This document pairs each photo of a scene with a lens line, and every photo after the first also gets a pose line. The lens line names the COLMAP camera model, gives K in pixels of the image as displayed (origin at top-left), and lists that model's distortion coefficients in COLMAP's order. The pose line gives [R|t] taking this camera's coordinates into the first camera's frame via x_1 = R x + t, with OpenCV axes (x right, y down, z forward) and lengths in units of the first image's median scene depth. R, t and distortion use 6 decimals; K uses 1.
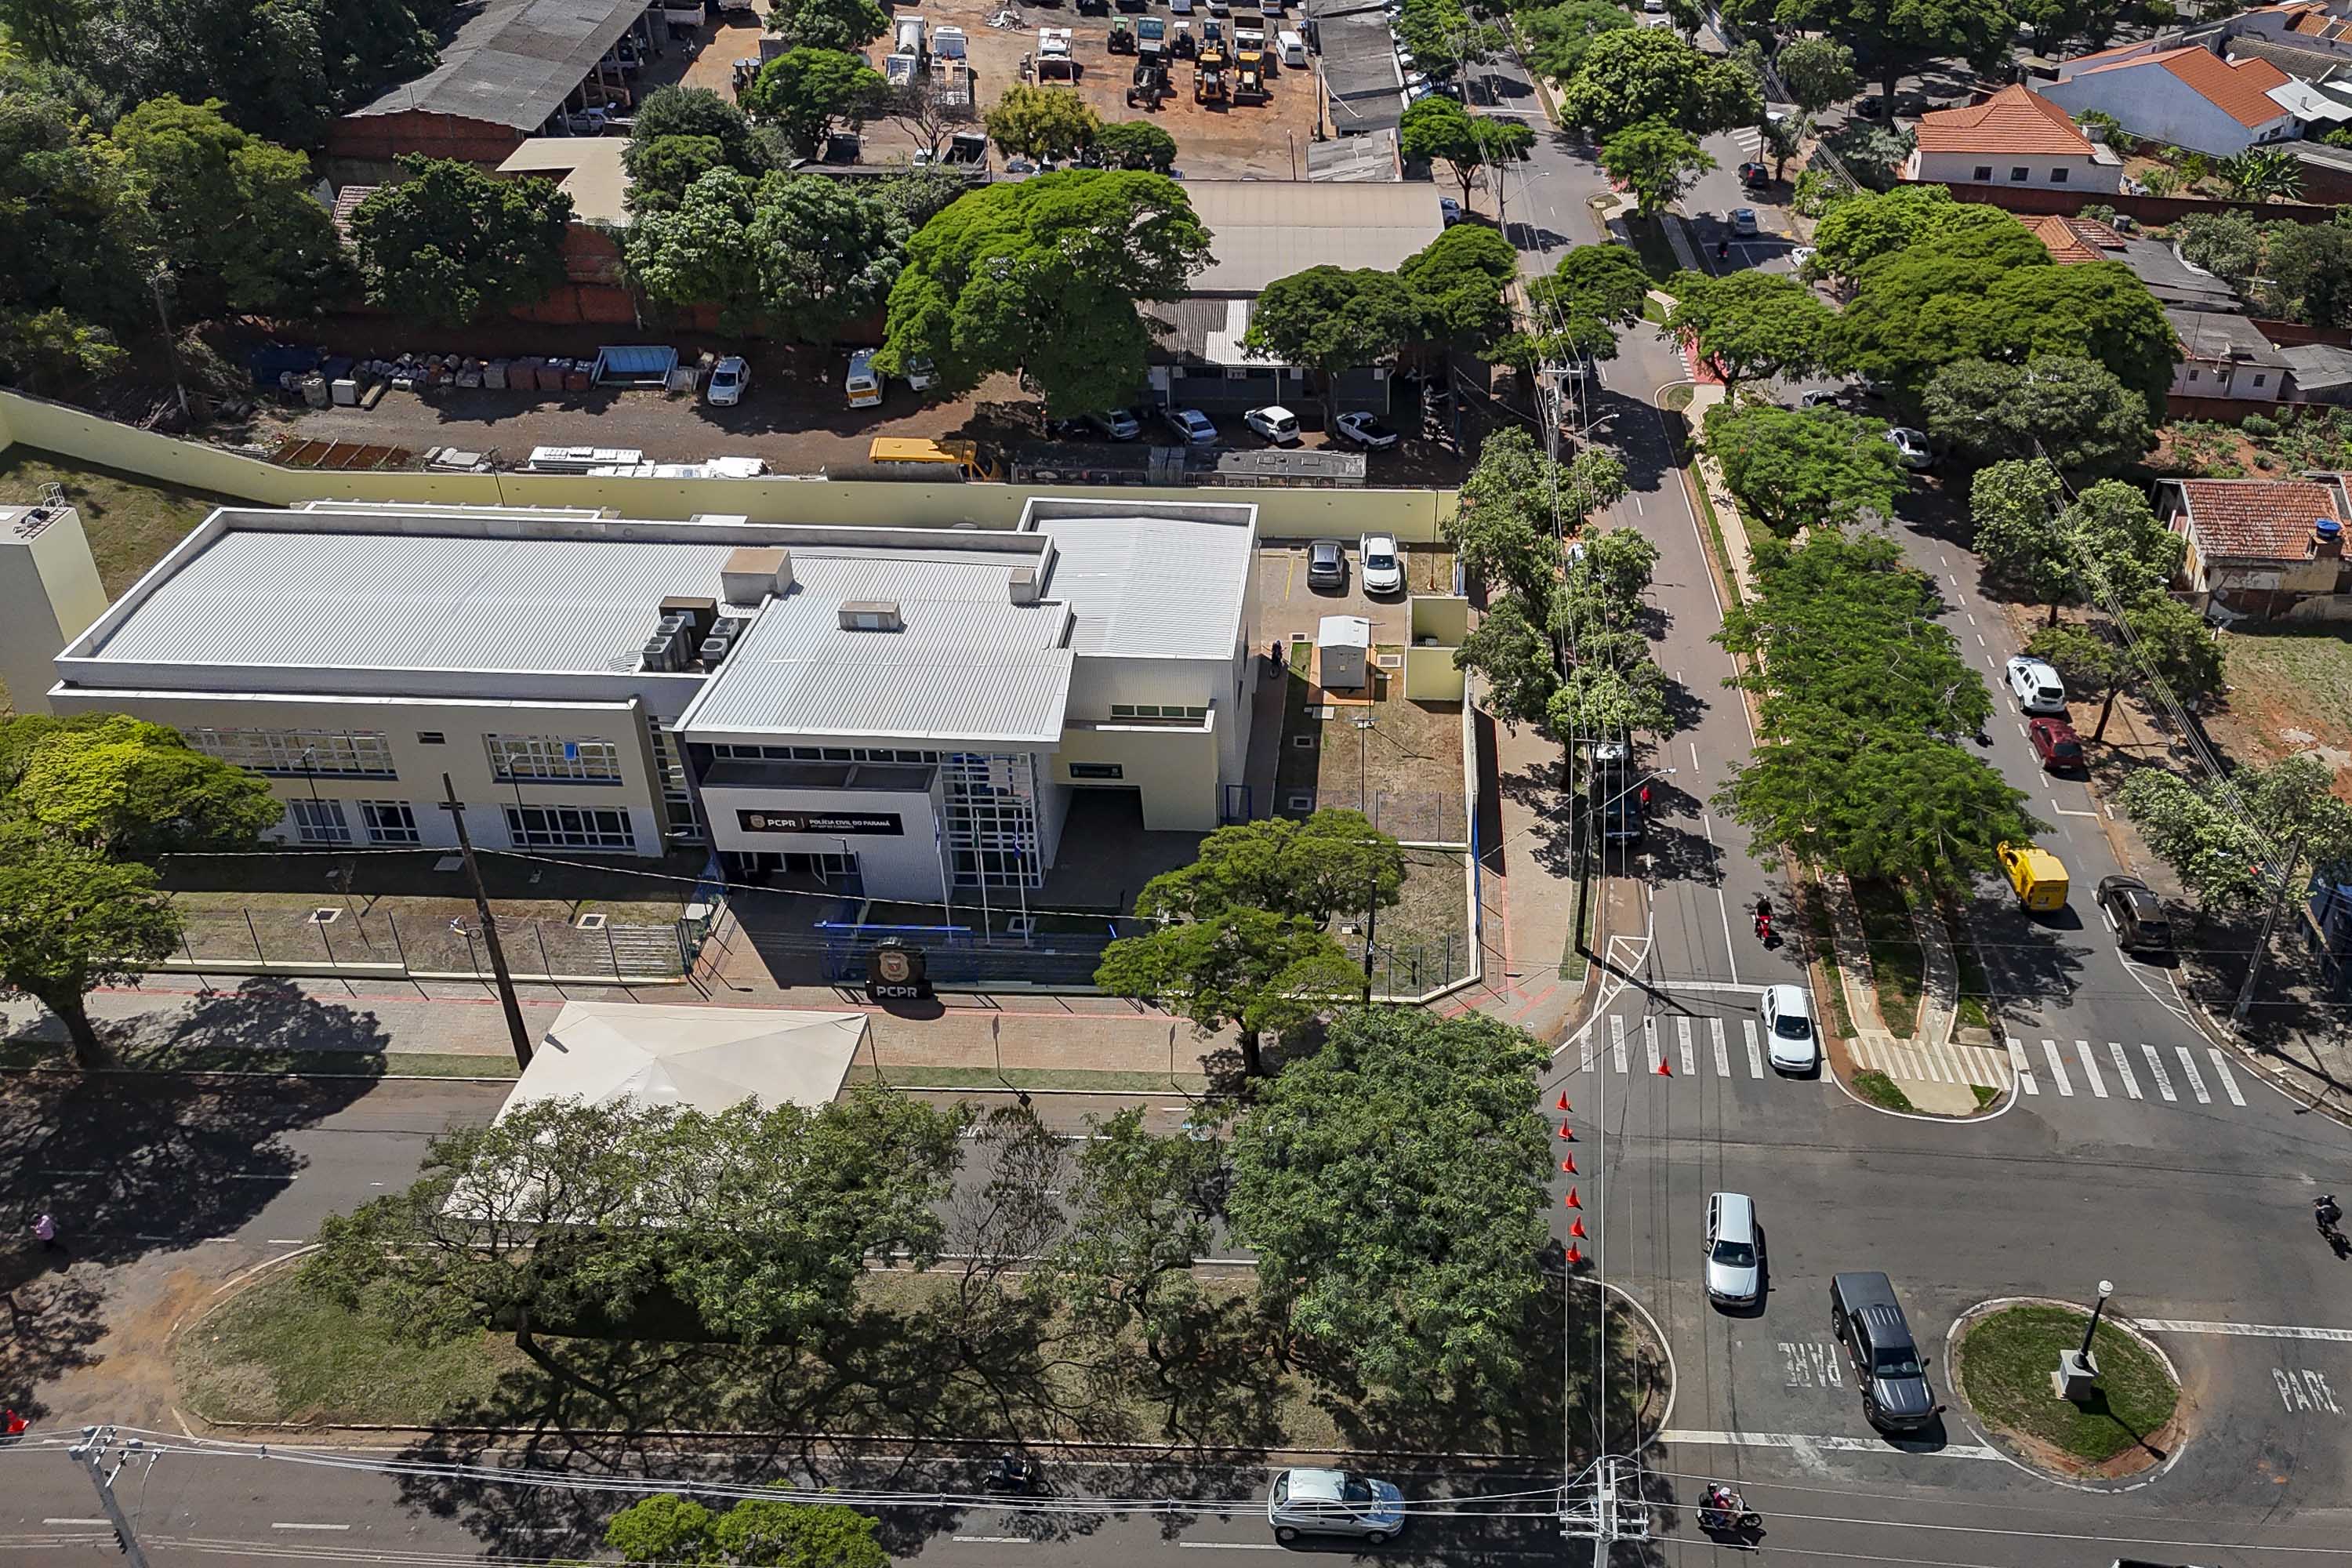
lens RADIAL K [[2095.8, 0, 1389.8], [0, 2095.8, 774.7], [0, 0, 1]] dist [0.084739, -0.094288]
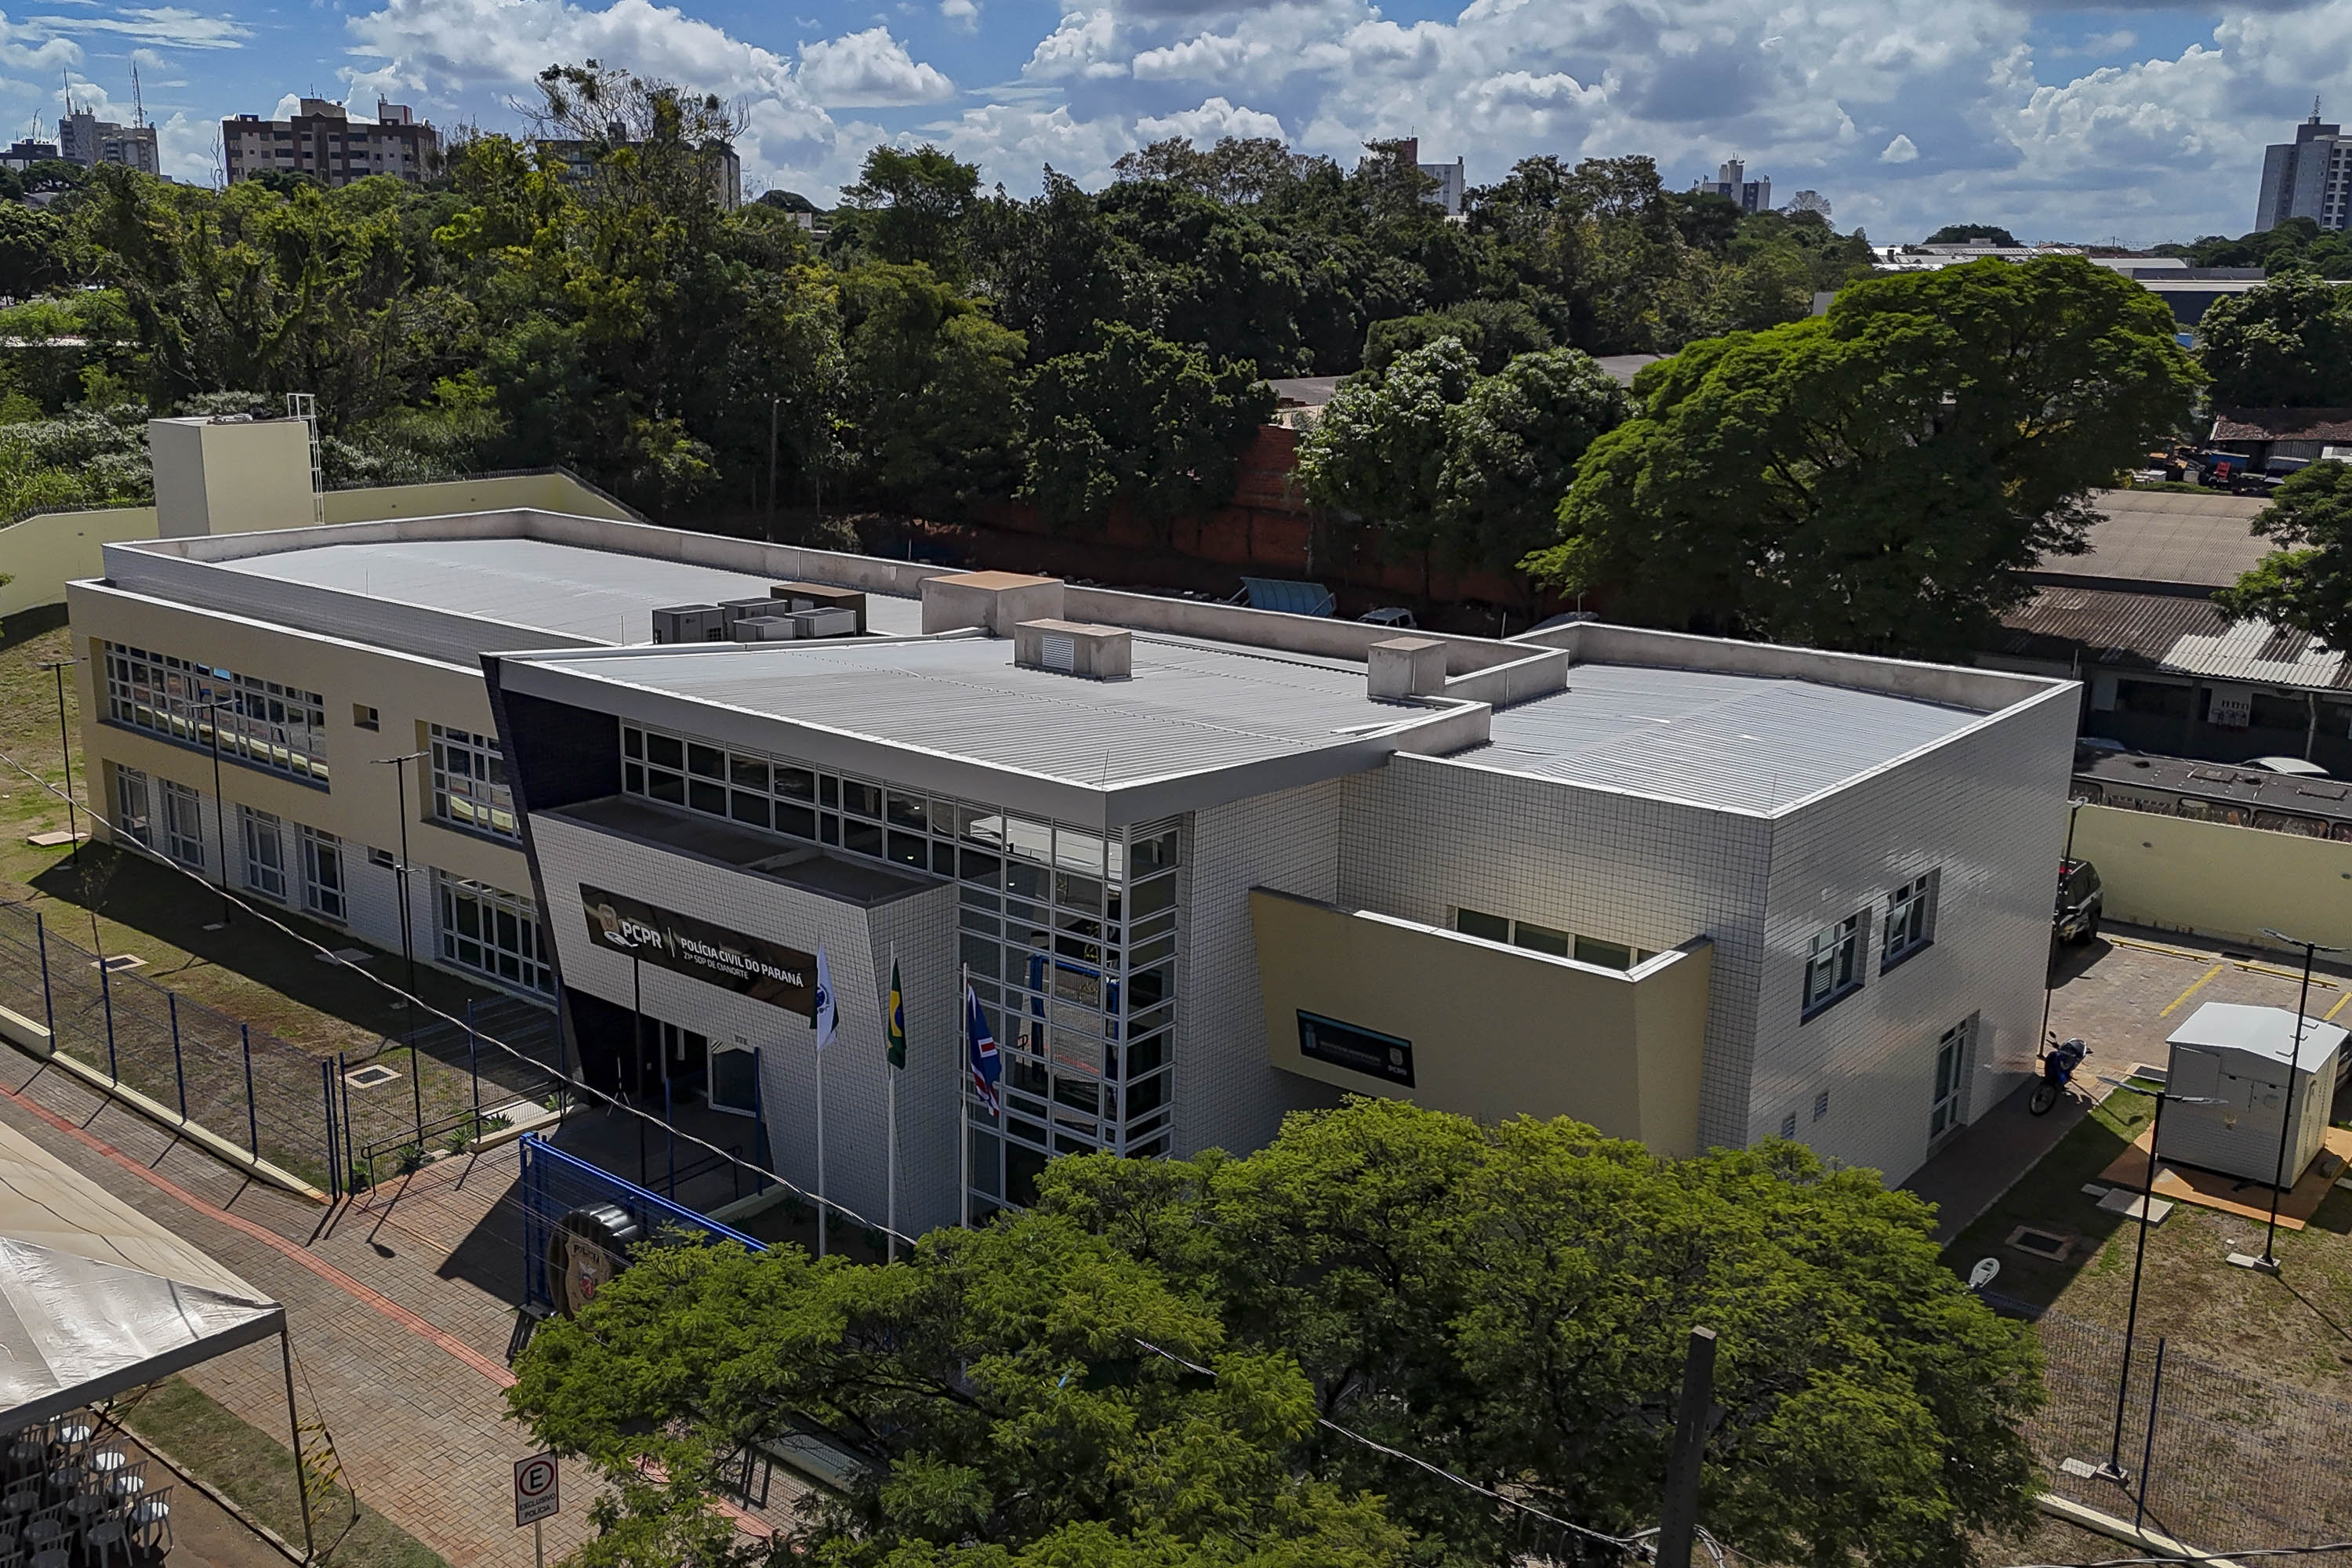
lens RADIAL K [[2092.7, 0, 1082.9], [0, 2092.7, 783.3], [0, 0, 1]] dist [0.088655, -0.112394]
pose [[0.770417, 0.141404, -0.621661, 0.053275], [-0.348791, 0.909709, -0.225329, 0.057790], [0.533669, 0.390427, 0.750176, 0.660496]]
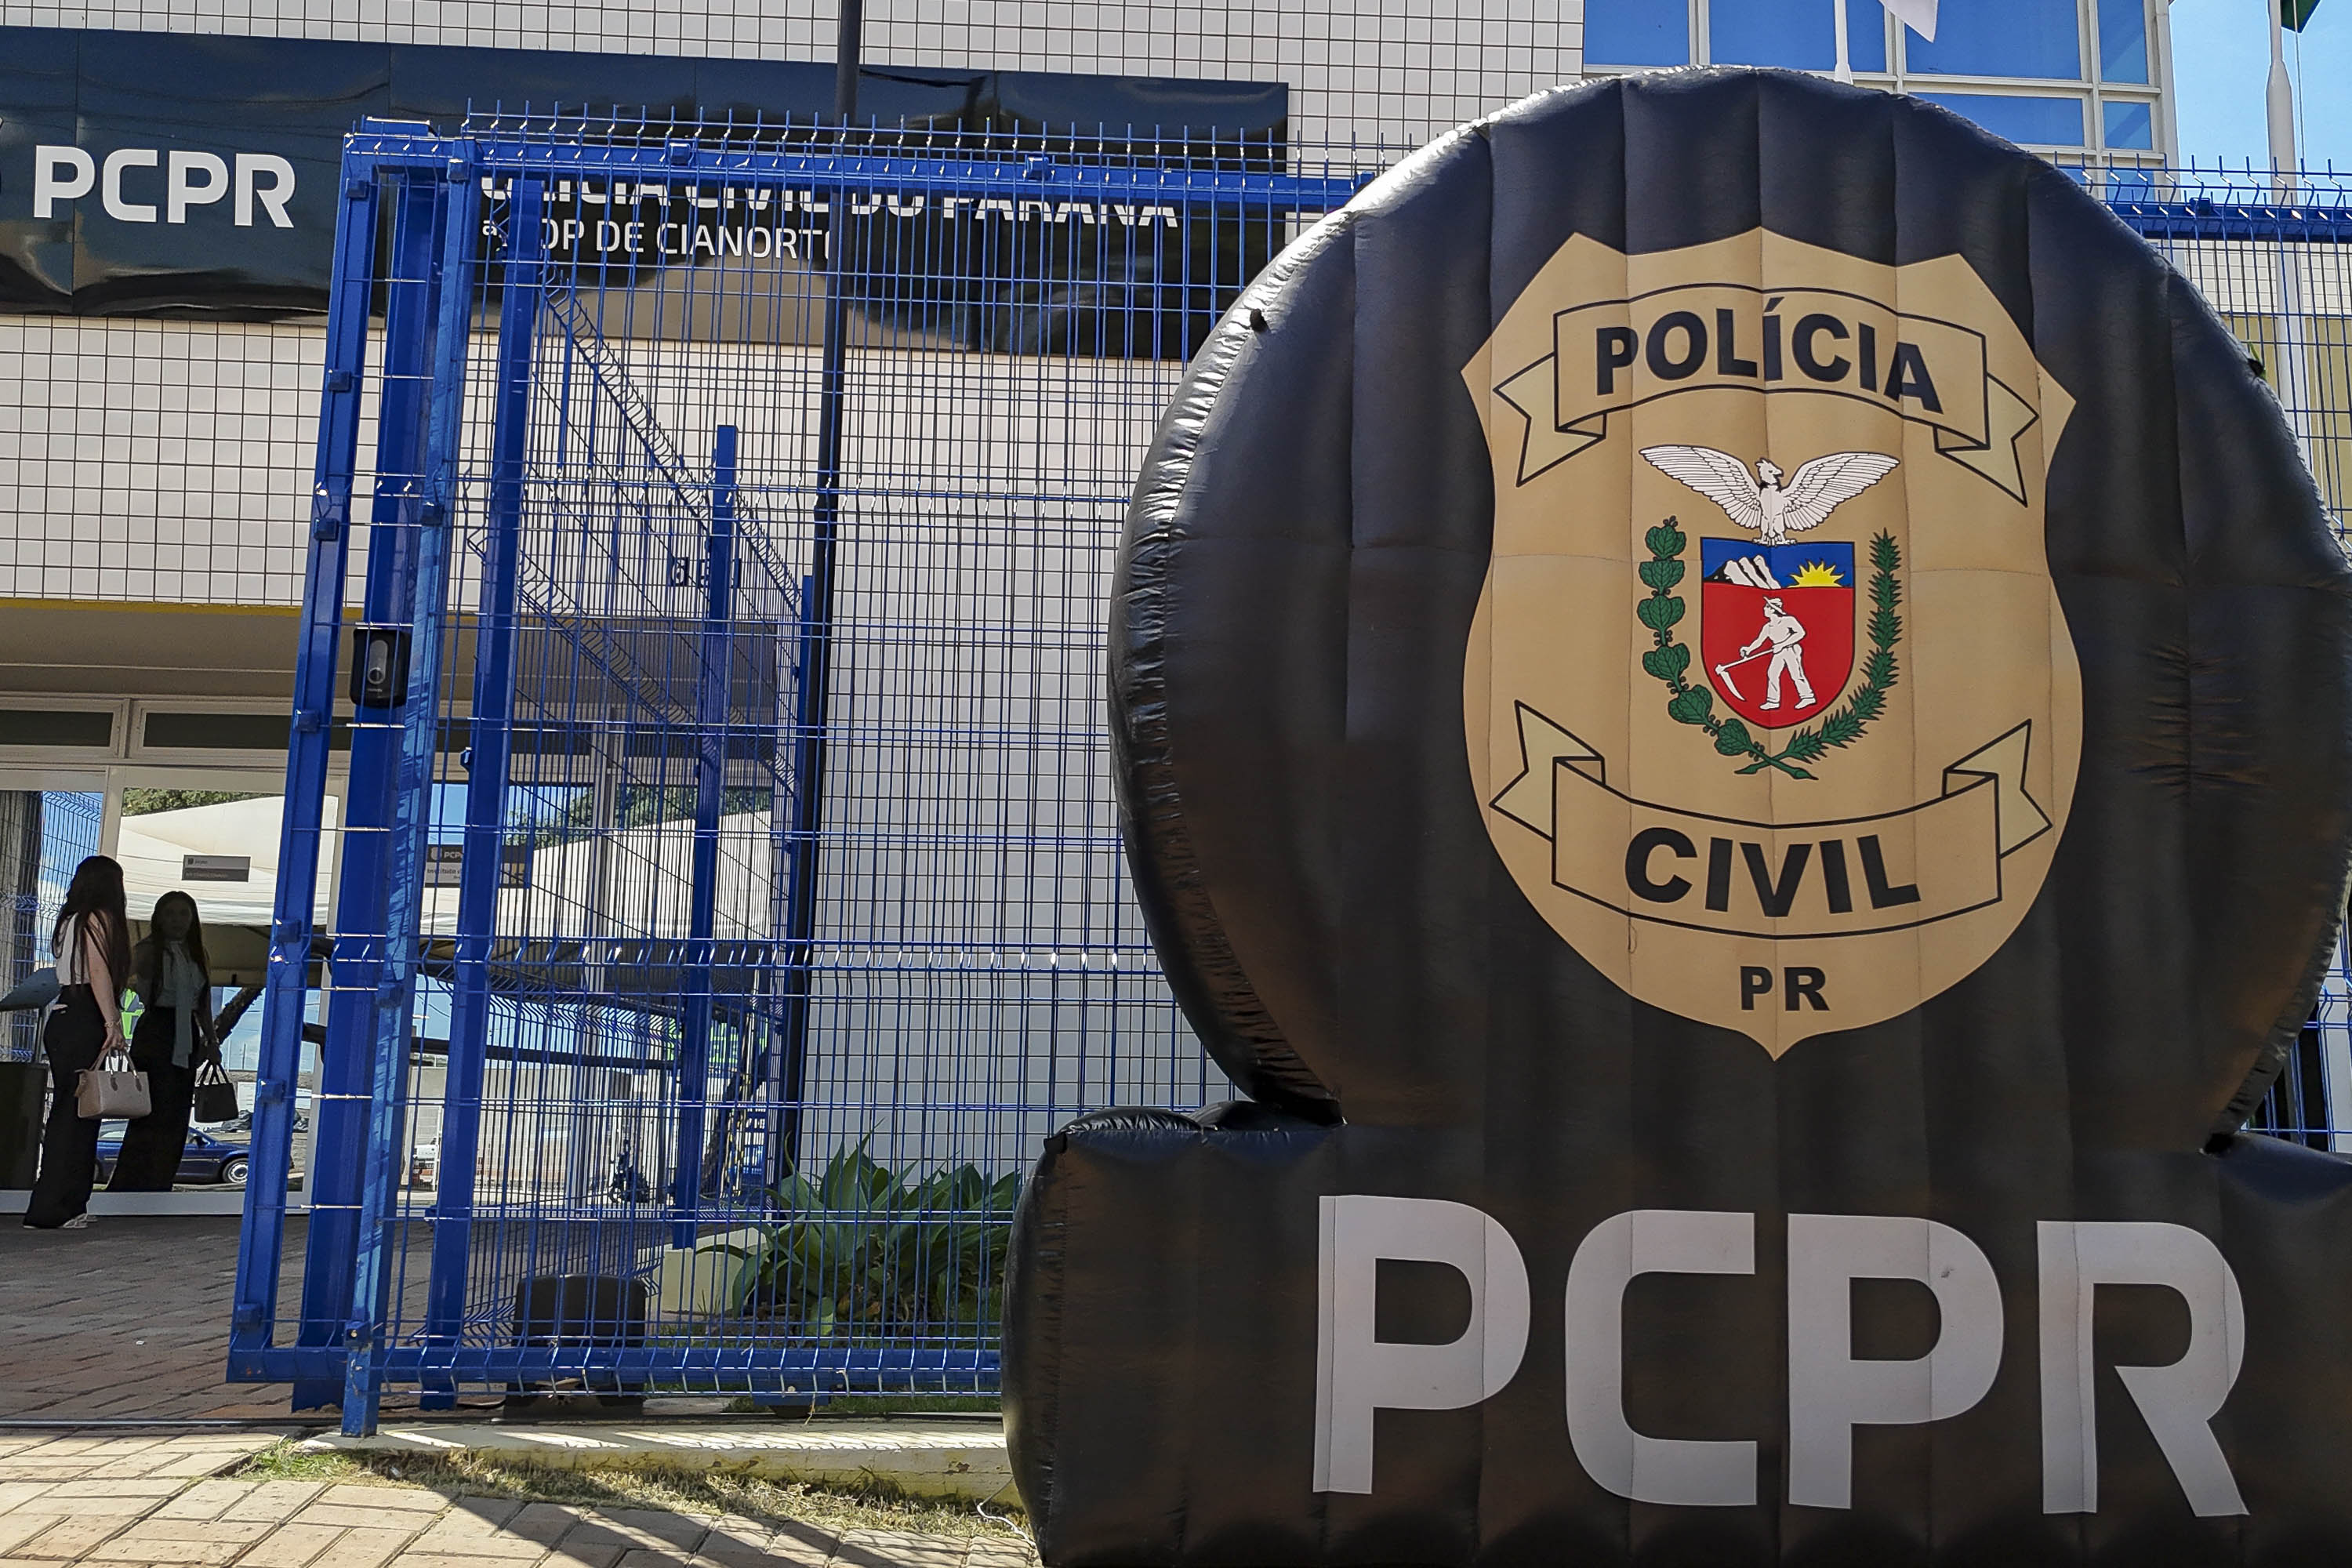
lens RADIAL K [[2120.2, 0, 1260.9], [0, 2120.2, 789.4], [0, 0, 1]] dist [0.057664, -0.068263]
pose [[0.996793, 0.004985, 0.079865, -0.227433], [0.050815, 0.731549, -0.679892, 0.113117], [-0.061814, 0.681770, 0.728950, 0.882543]]
